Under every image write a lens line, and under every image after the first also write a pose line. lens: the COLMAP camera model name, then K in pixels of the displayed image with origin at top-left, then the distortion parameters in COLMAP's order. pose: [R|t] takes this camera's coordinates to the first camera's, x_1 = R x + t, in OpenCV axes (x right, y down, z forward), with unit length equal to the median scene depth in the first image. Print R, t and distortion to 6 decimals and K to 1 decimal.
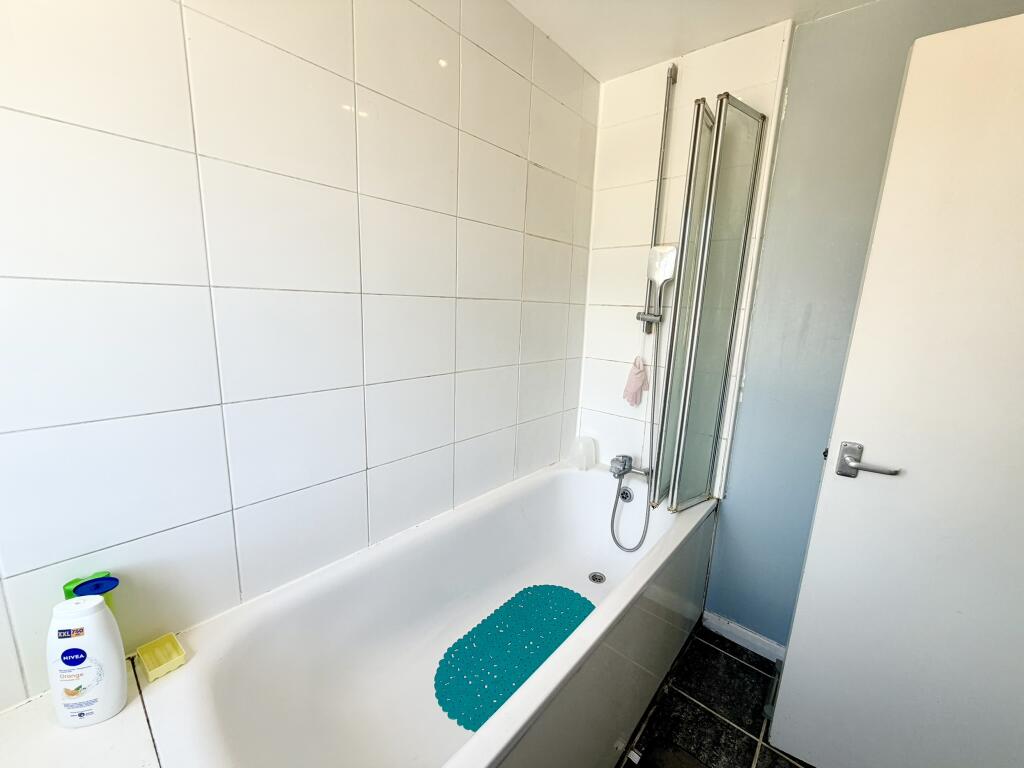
lens RADIAL K [[411.9, 0, 511.1], [0, 411.9, 384.8], [0, 0, 1]] dist [-0.002915, 0.000144]
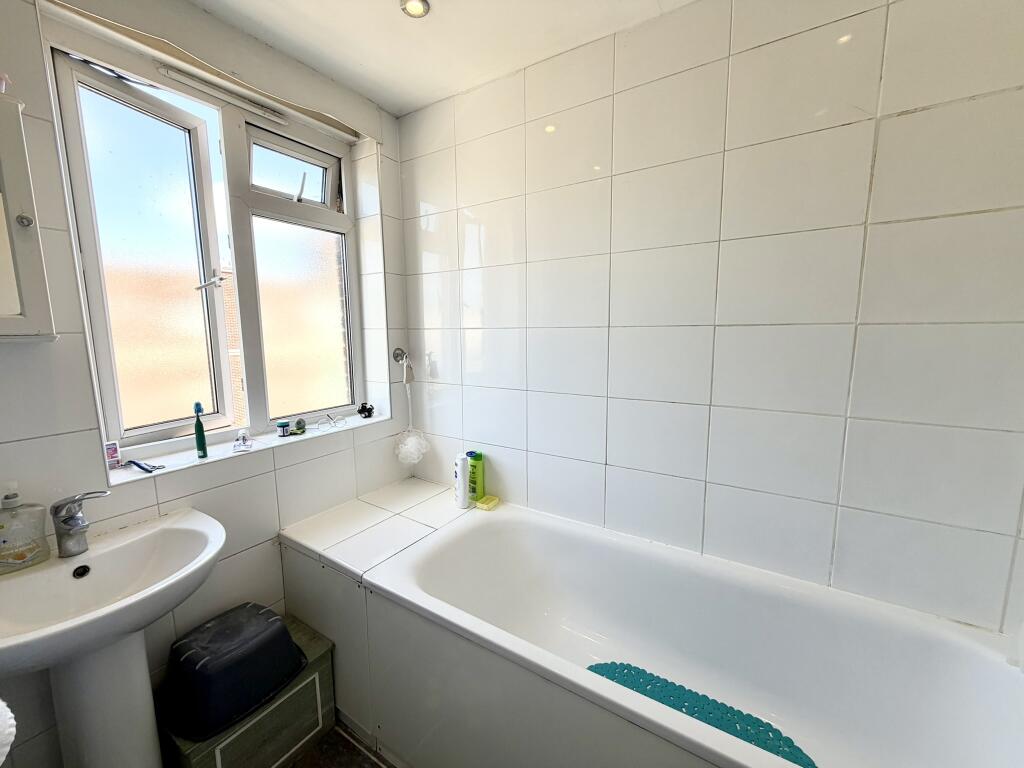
lens RADIAL K [[411.9, 0, 510.8], [0, 411.9, 384.6], [0, 0, 1]] dist [-0.002915, 0.000144]
pose [[0.147482, 0.092118, -0.984766, 0.902403], [-0.181221, 0.981315, 0.064655, -0.068247], [0.972321, 0.168925, 0.161420, 0.517287]]
